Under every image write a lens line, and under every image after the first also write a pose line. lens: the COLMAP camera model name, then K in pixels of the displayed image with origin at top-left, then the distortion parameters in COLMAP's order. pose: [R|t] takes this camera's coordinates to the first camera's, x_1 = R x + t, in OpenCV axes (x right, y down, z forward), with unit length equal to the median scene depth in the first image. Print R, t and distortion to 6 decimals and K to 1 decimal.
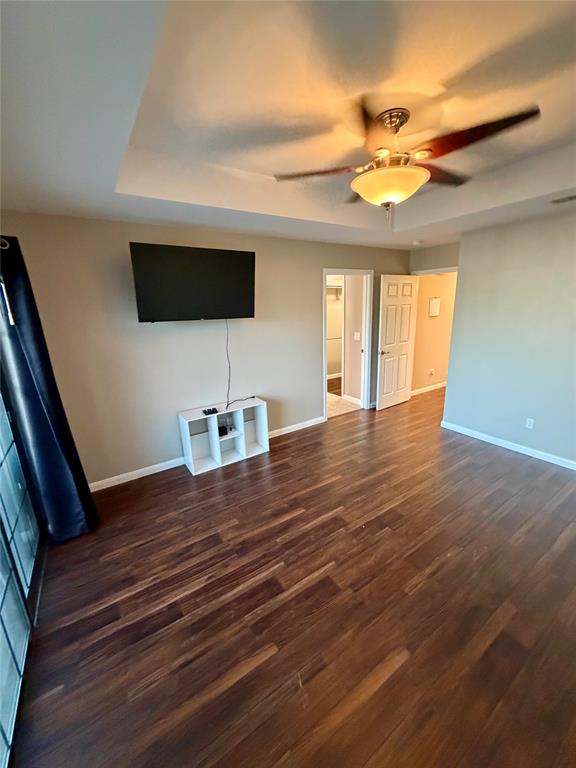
lens RADIAL K [[306.7, 0, 291.8], [0, 306.7, 380.2], [0, 0, 1]] dist [-0.000923, -0.000463]
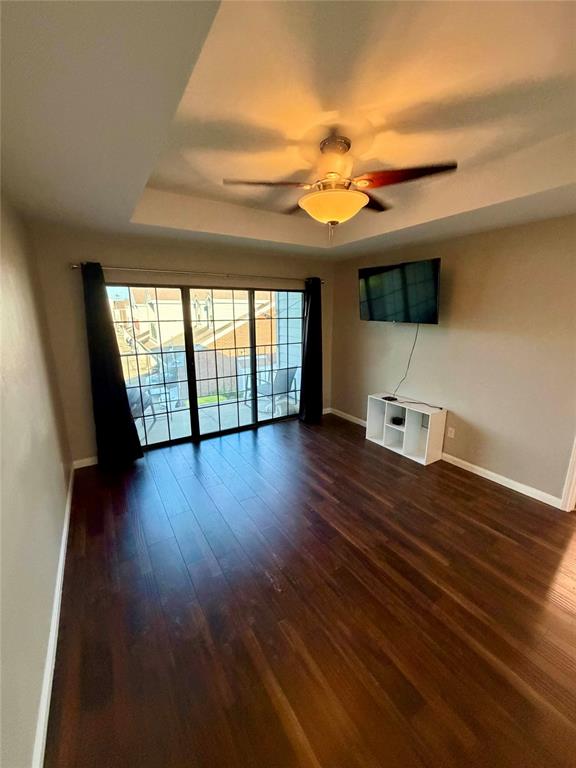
lens RADIAL K [[306.7, 0, 291.7], [0, 306.7, 387.3], [0, 0, 1]] dist [-0.000923, -0.000463]
pose [[-0.028436, 0.271856, -0.961918, 0.835627], [-0.238332, 0.932710, 0.270647, -0.163854], [0.970767, 0.236952, 0.038269, 0.536046]]
